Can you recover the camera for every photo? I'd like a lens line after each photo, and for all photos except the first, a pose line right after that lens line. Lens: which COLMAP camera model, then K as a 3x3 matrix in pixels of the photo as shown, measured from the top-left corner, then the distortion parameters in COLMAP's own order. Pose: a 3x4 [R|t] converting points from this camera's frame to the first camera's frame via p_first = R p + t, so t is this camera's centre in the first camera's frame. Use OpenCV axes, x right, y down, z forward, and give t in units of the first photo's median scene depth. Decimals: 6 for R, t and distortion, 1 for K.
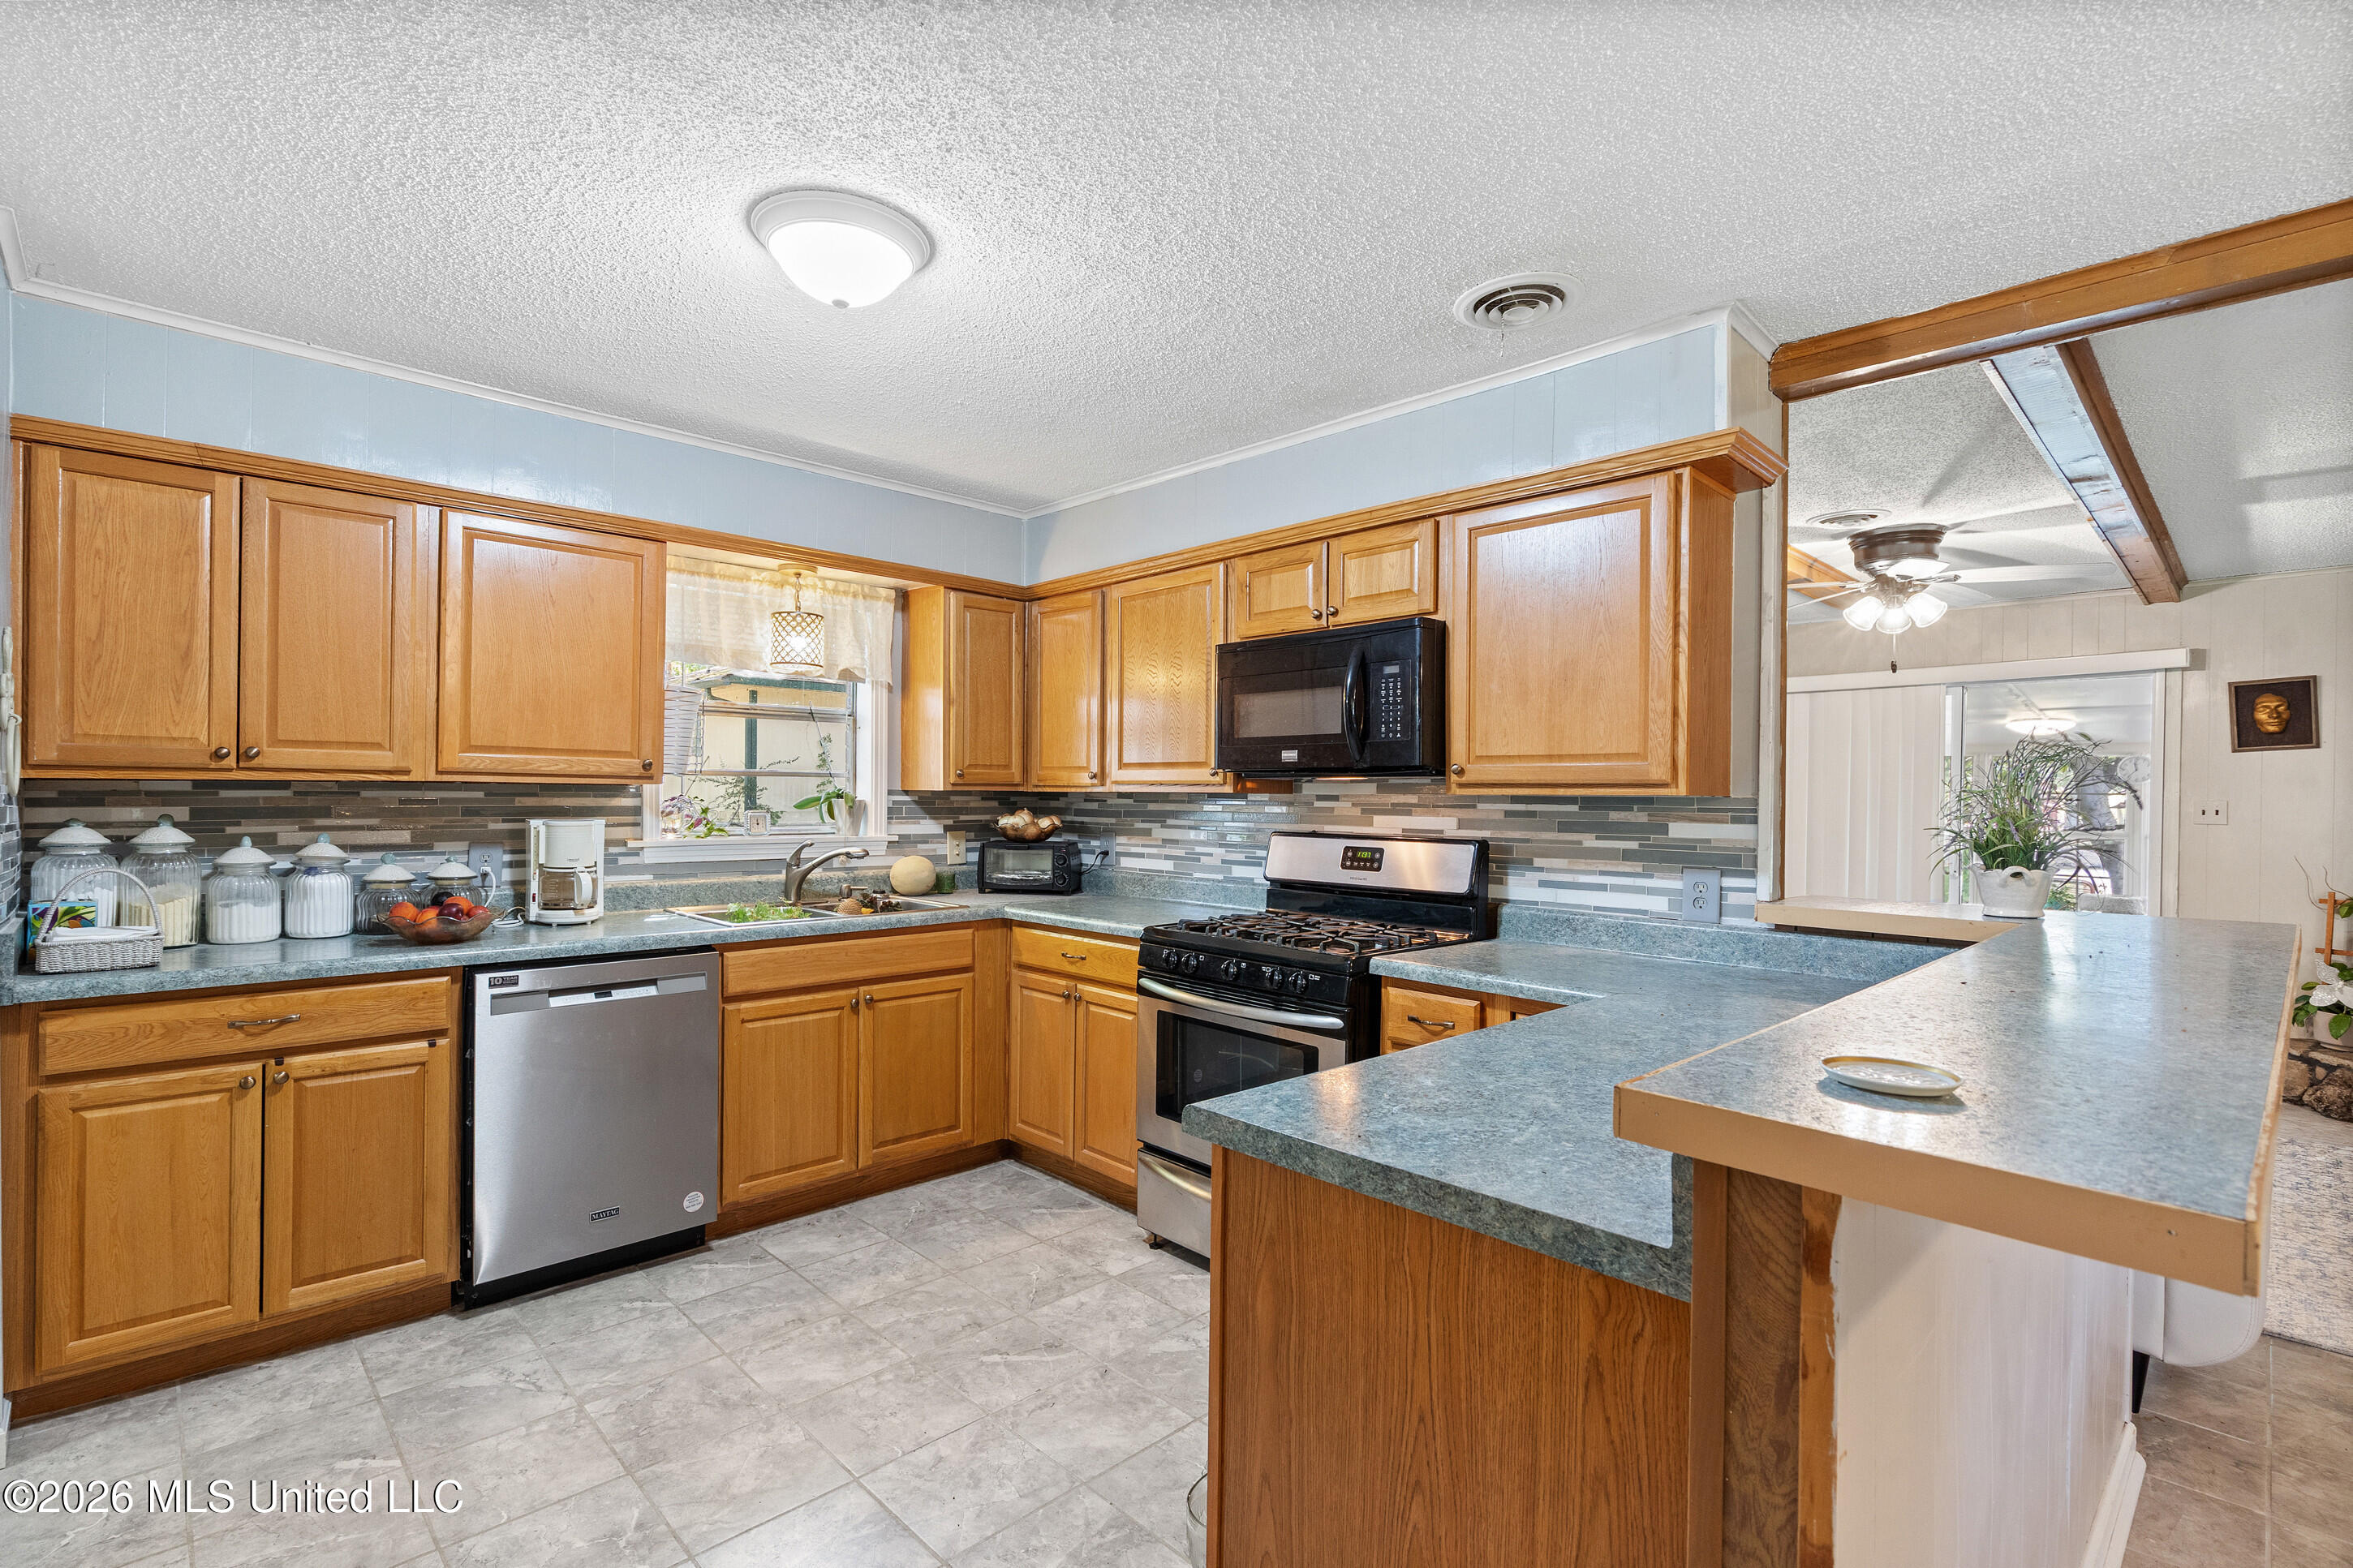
lens RADIAL K [[1075.2, 0, 1169.0], [0, 1075.2, 789.1], [0, 0, 1]] dist [-0.011964, 0.005998]
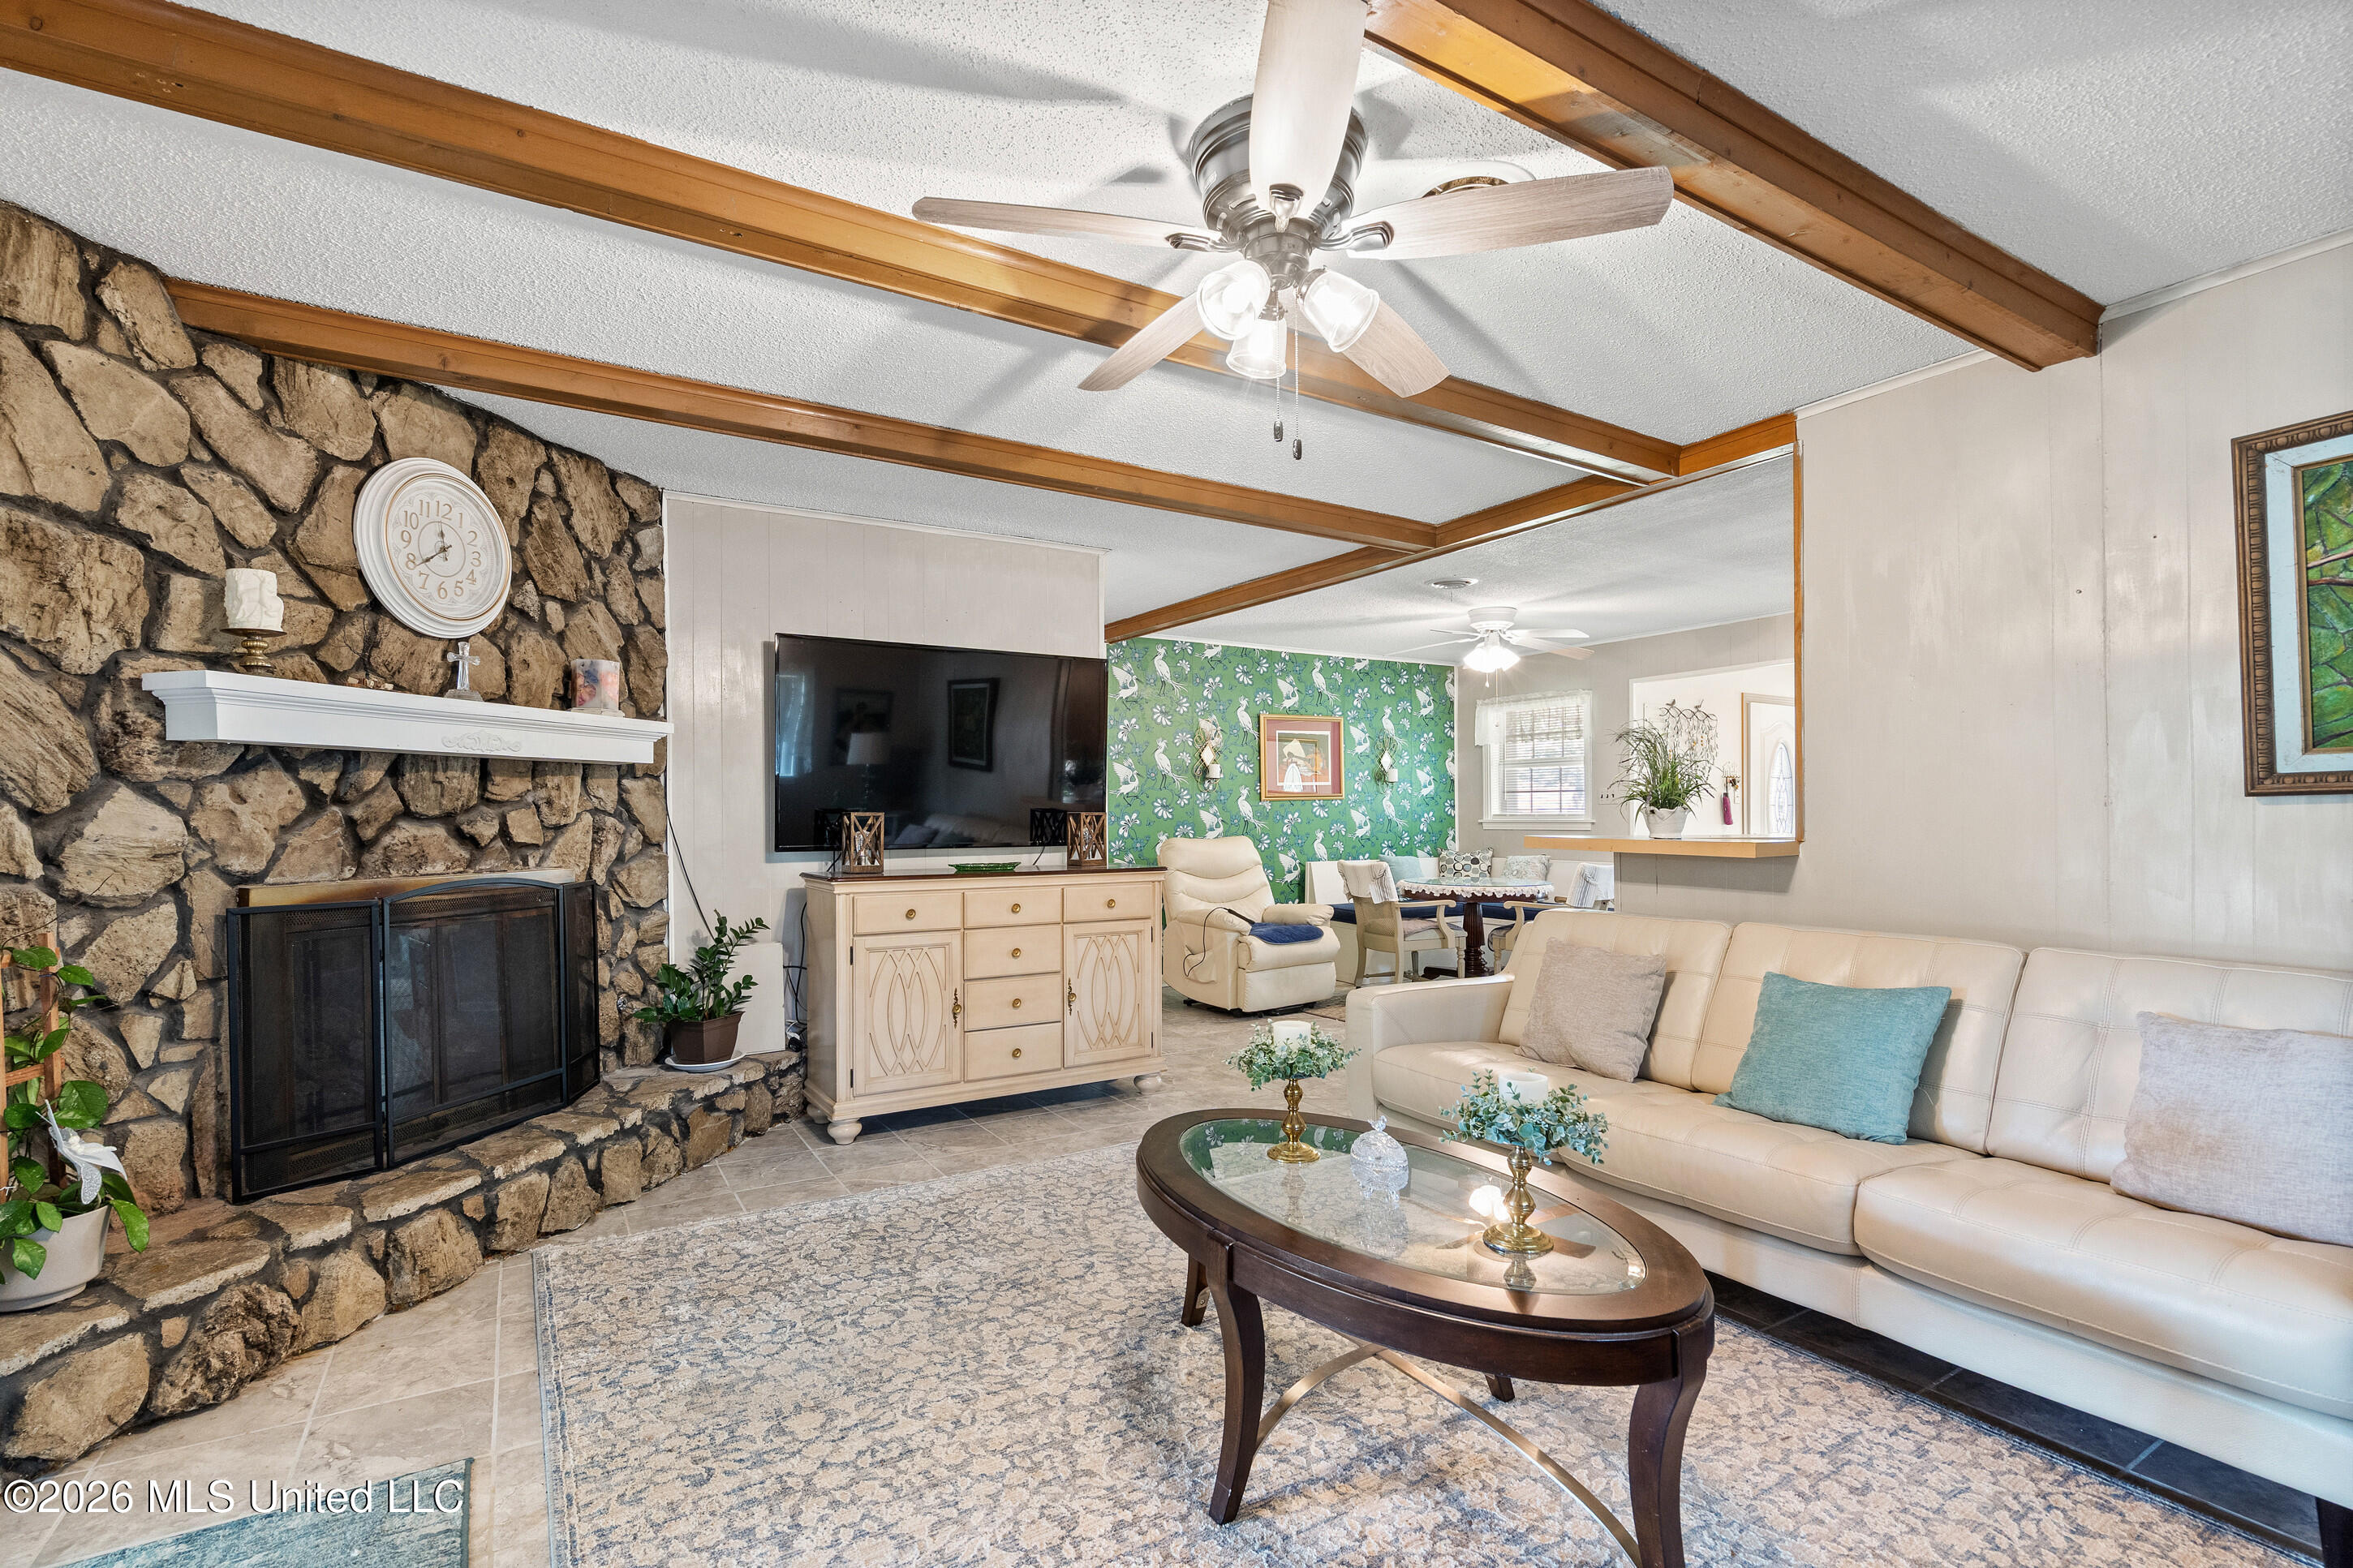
lens RADIAL K [[1075.2, 0, 1158.9], [0, 1075.2, 808.0], [0, 0, 1]] dist [-0.011964, 0.005998]
pose [[-0.978640, -0.006318, 0.205483, 0.813335], [-0.008560, 0.999913, -0.010025, 0.065666], [-0.205402, -0.011569, -0.978609, 1.906377]]
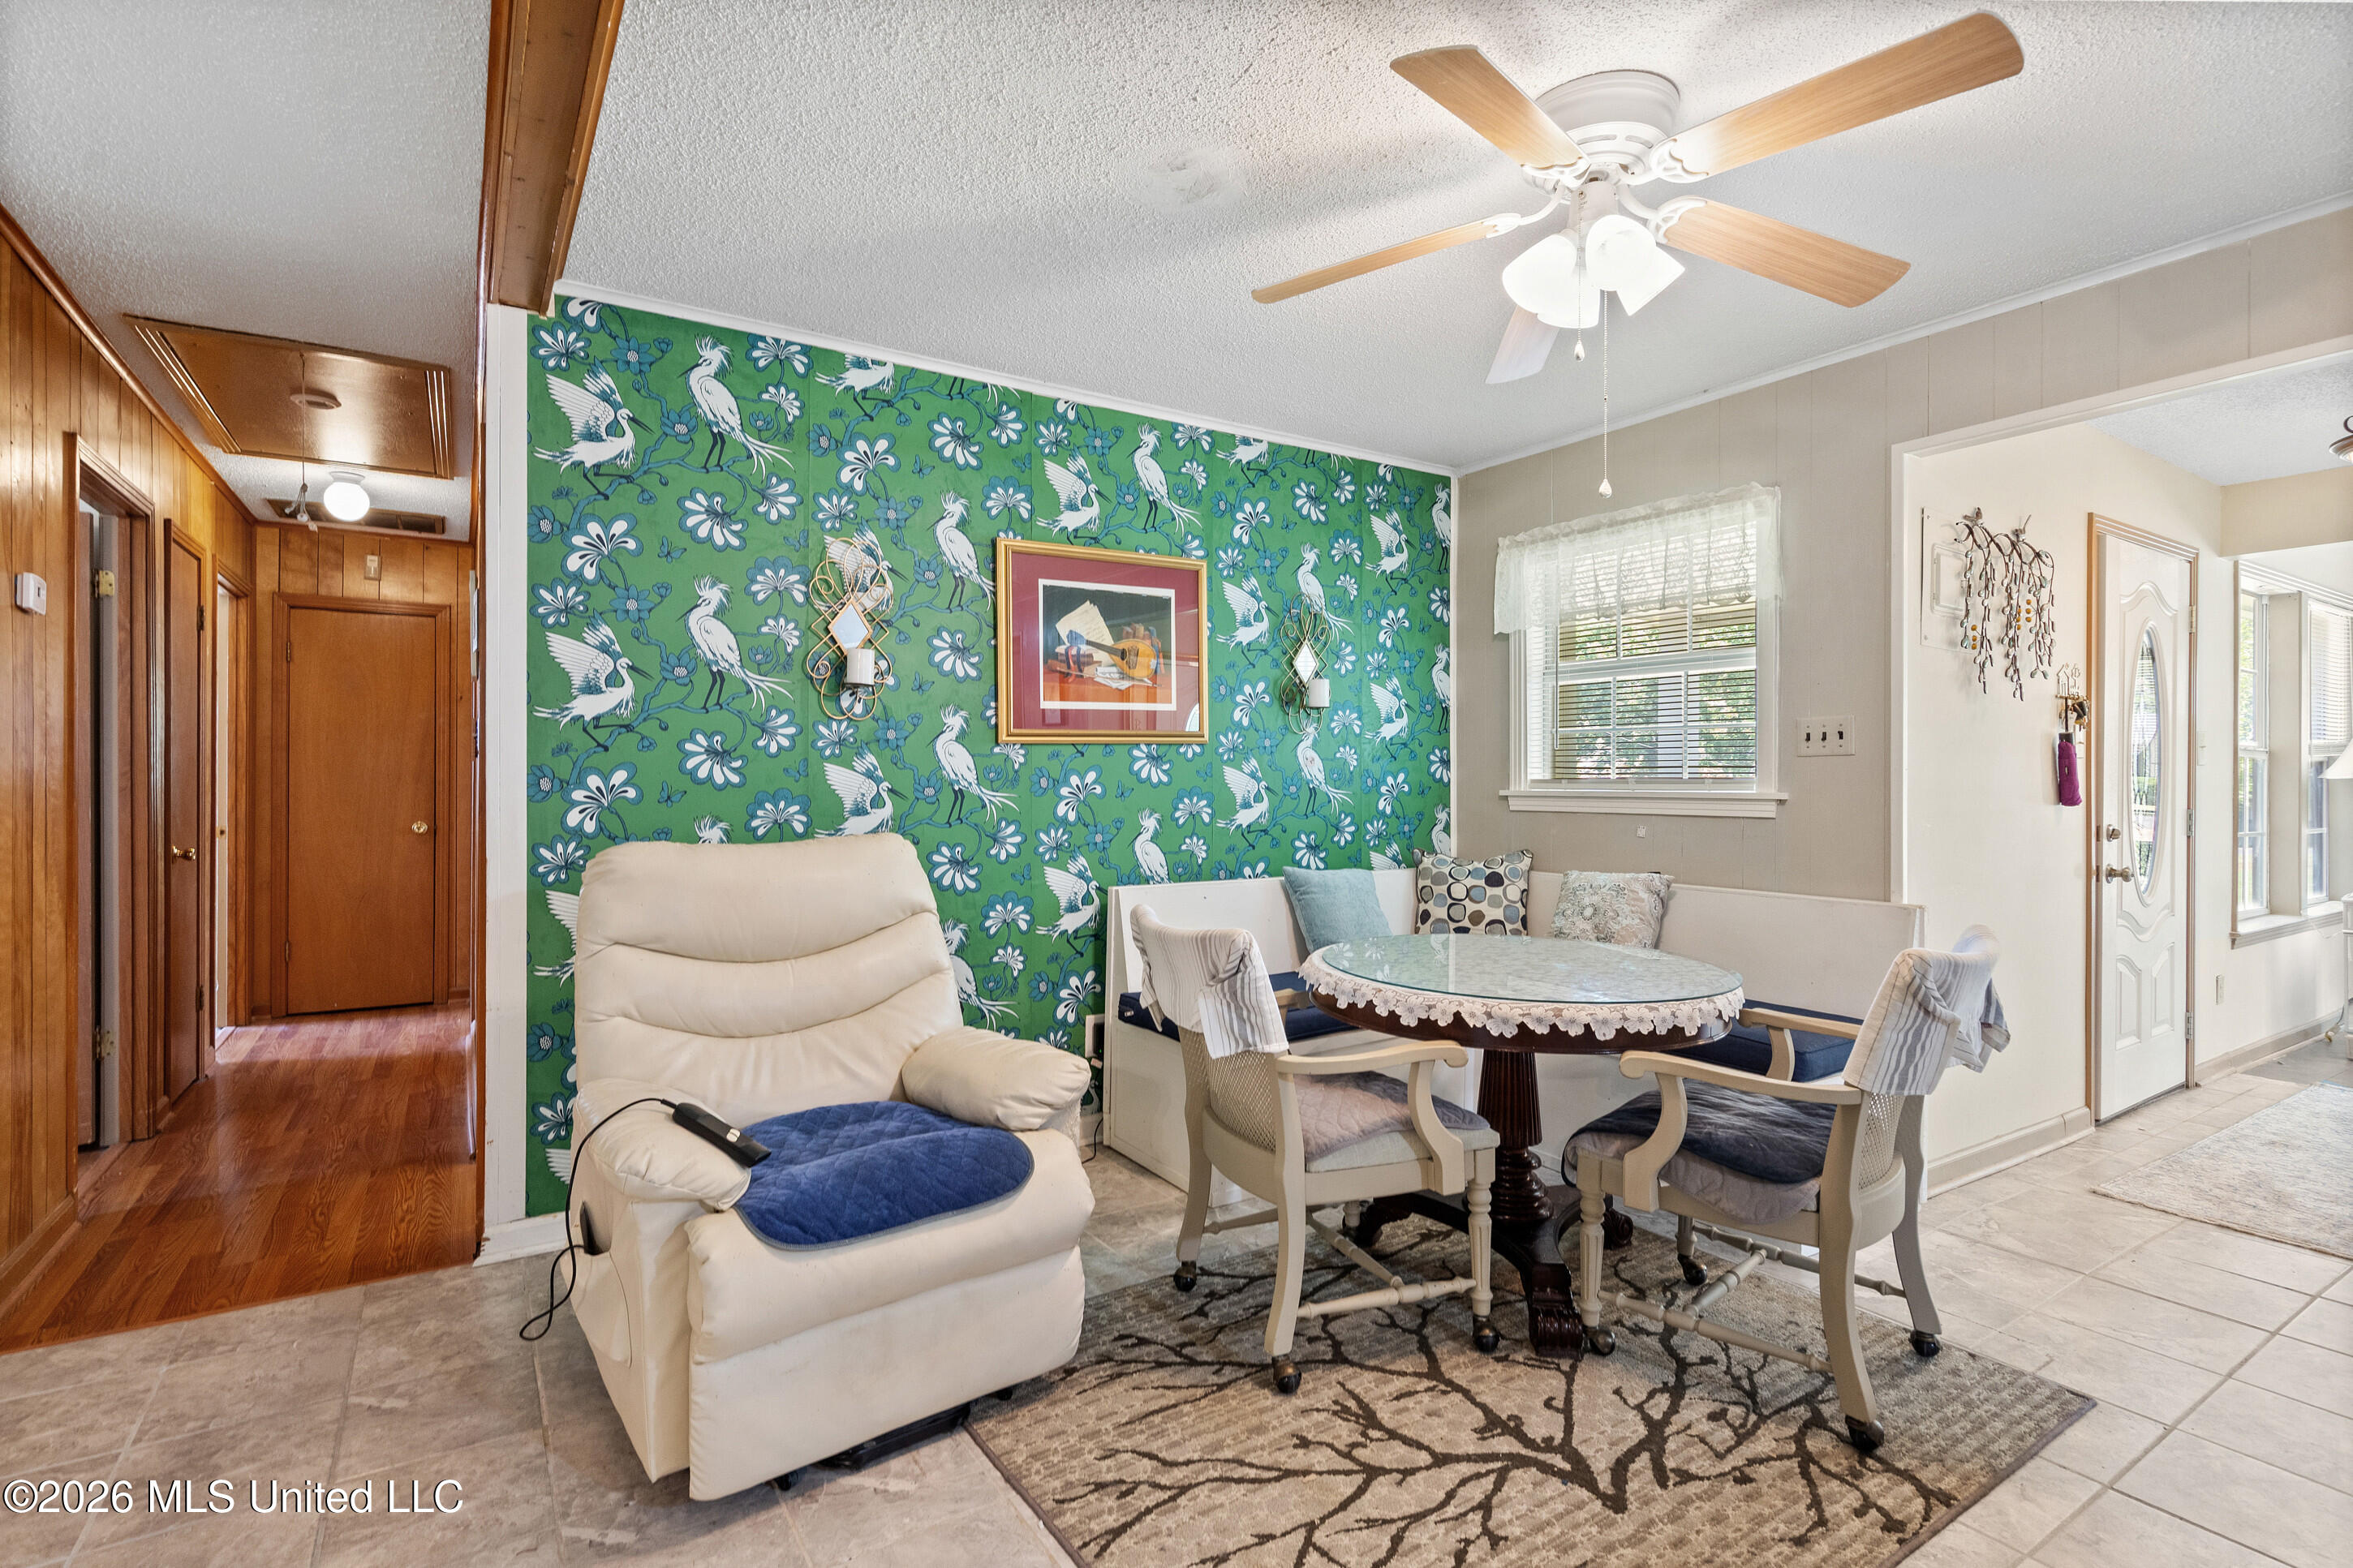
lens RADIAL K [[1075.2, 0, 1145.9], [0, 1075.2, 795.5], [0, 0, 1]] dist [-0.011964, 0.005998]
pose [[-0.980320, -0.015002, 0.196842, 0.747108], [-0.013543, 0.999870, 0.008756, 0.061864], [-0.196948, 0.005918, -0.980396, 0.502396]]
